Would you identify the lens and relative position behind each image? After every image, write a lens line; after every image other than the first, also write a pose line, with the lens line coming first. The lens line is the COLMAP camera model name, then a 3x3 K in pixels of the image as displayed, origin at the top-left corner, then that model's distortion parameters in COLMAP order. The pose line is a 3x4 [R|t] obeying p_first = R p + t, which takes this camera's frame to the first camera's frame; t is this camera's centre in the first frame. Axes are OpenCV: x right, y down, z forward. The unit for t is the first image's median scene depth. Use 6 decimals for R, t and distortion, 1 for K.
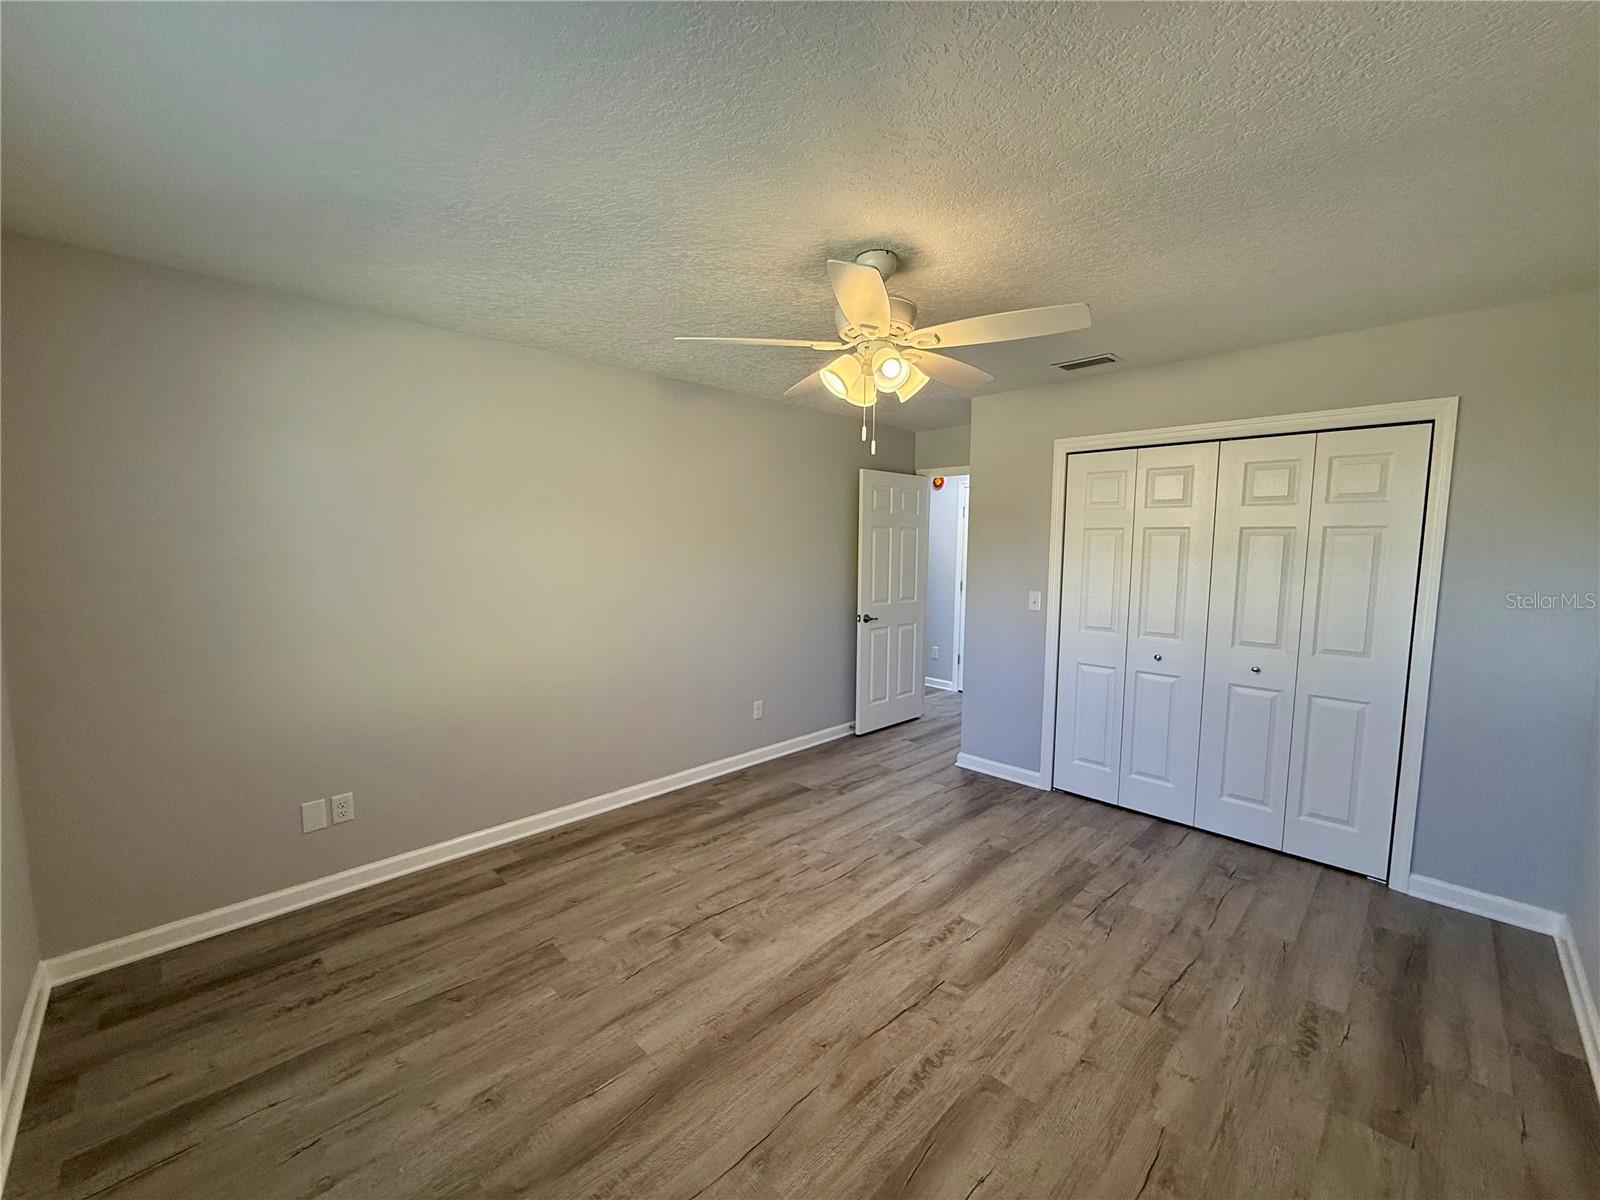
lens RADIAL K [[637.3, 0, 796.3], [0, 637.3, 602.6], [0, 0, 1]] dist [-0.000924, 0.000558]
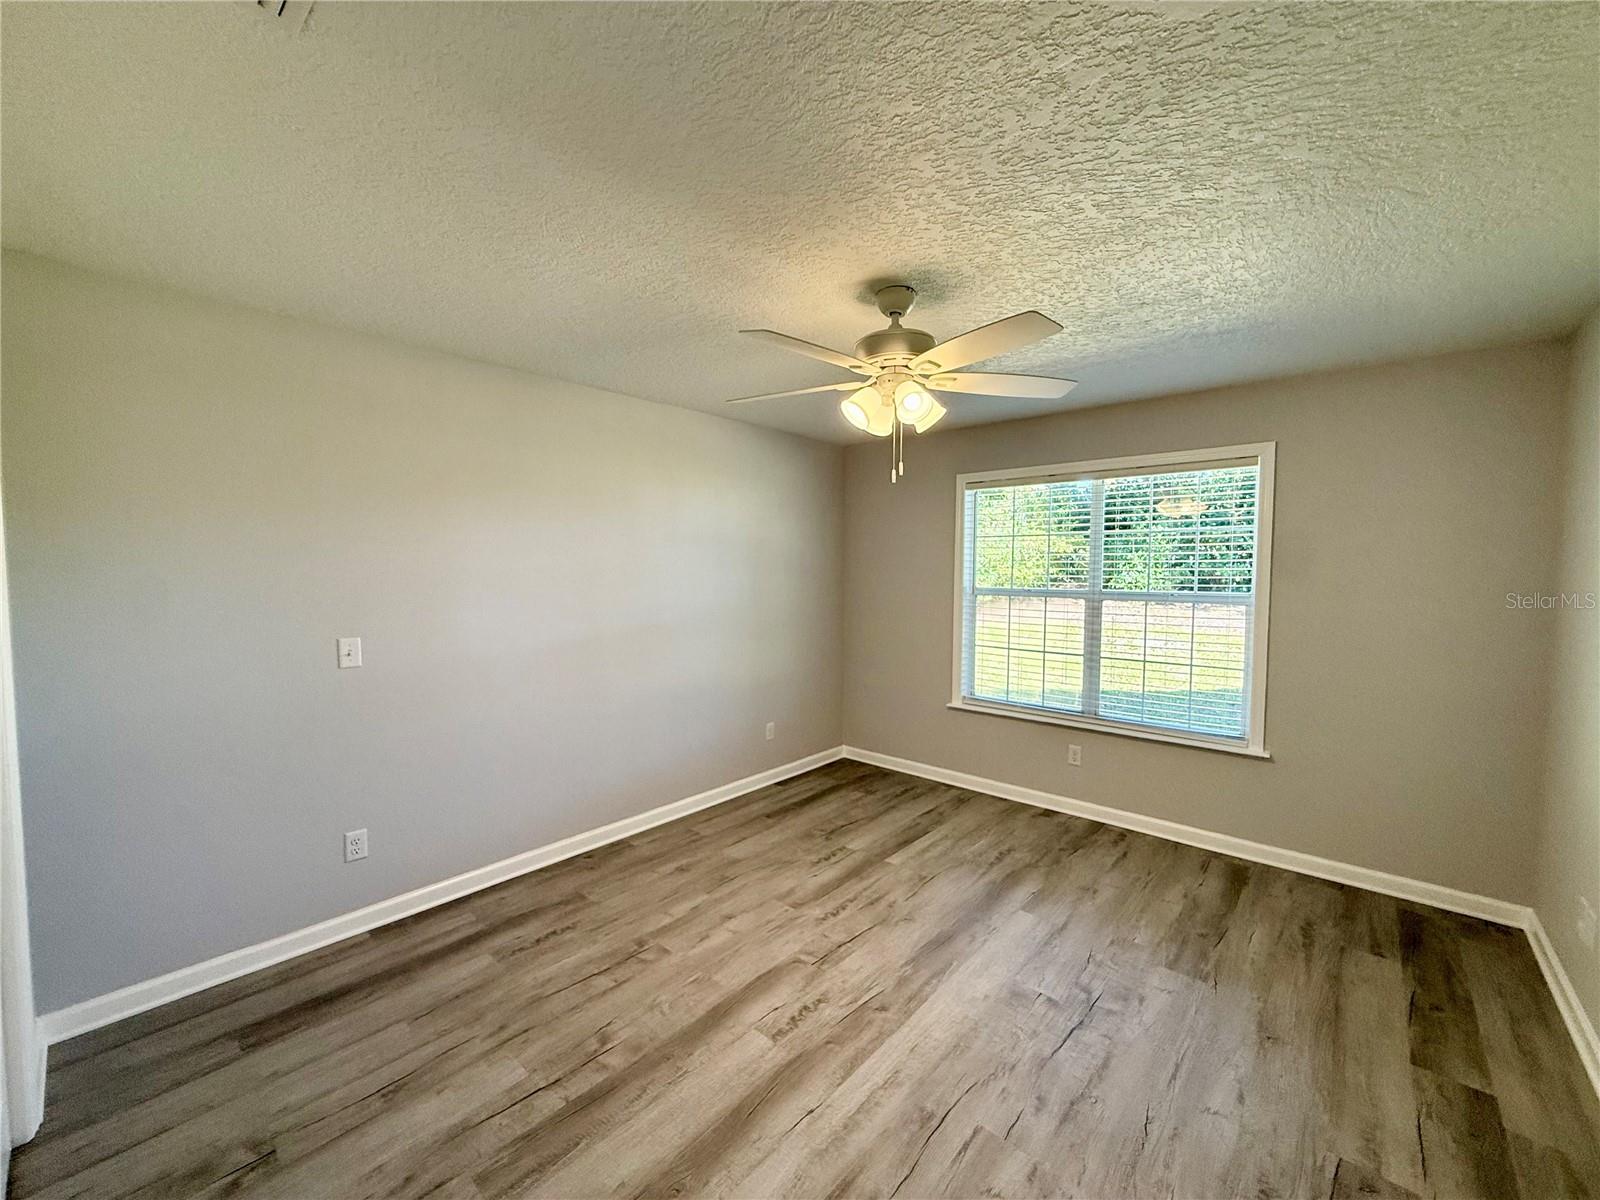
lens RADIAL K [[637.3, 0, 796.3], [0, 637.3, 602.6], [0, 0, 1]] dist [-0.000924, 0.000558]
pose [[-0.998144, -0.007123, -0.060485, 0.316399], [-0.016322, 0.988094, 0.152985, -0.184910], [0.058675, 0.153688, -0.986376, 1.900394]]
